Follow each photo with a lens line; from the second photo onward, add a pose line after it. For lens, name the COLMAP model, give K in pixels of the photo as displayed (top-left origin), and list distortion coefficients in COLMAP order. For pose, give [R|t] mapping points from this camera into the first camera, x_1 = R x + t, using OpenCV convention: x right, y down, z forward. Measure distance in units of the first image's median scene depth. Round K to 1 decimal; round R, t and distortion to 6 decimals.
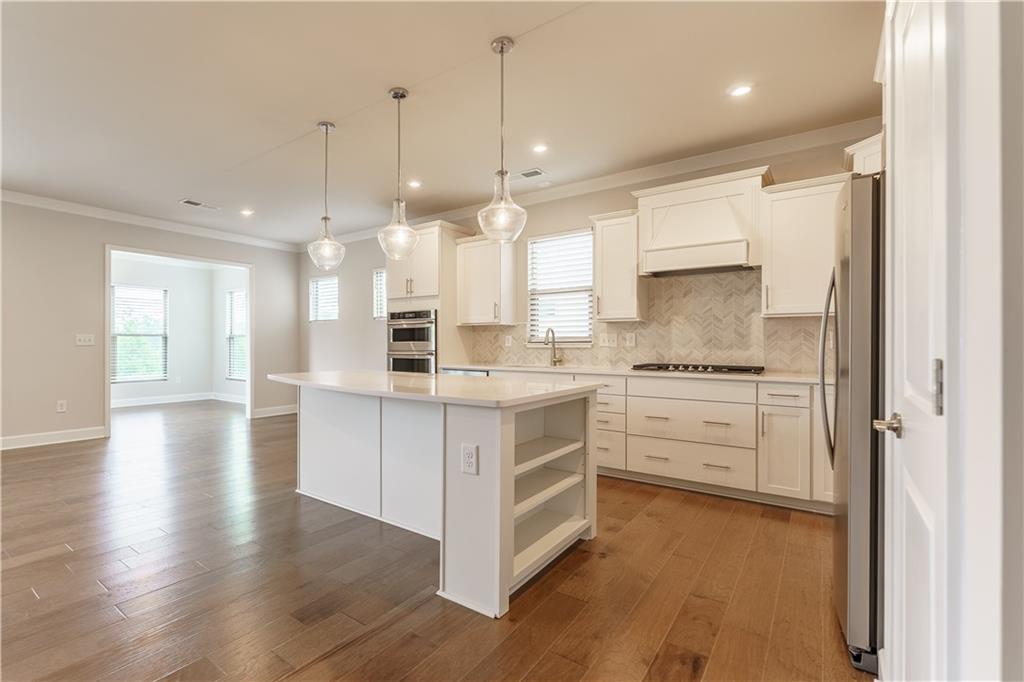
lens RADIAL K [[442.0, 0, 513.8], [0, 442.0, 341.2], [0, 0, 1]] dist [0.000597, -0.000060]
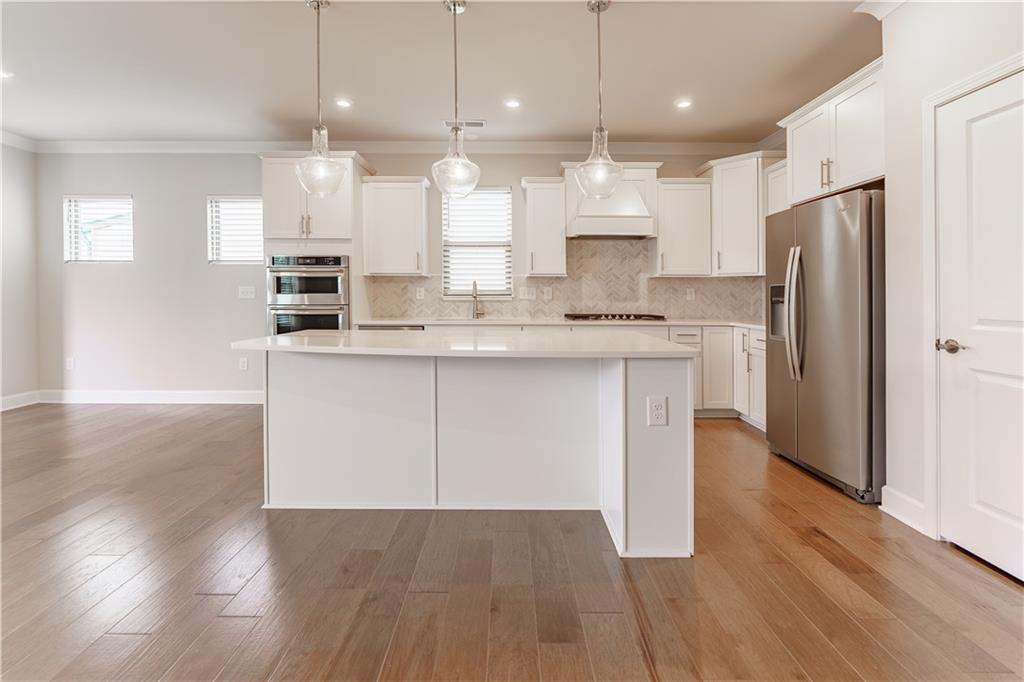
lens RADIAL K [[421.4, 0, 507.7], [0, 421.4, 293.1], [0, 0, 1]] dist [-0.000603, -0.000587]
pose [[0.826258, 0.006299, 0.563257, -0.407142], [-0.005794, 0.999980, -0.002683, 0.000227], [-0.563262, -0.001047, 0.826278, 0.173083]]
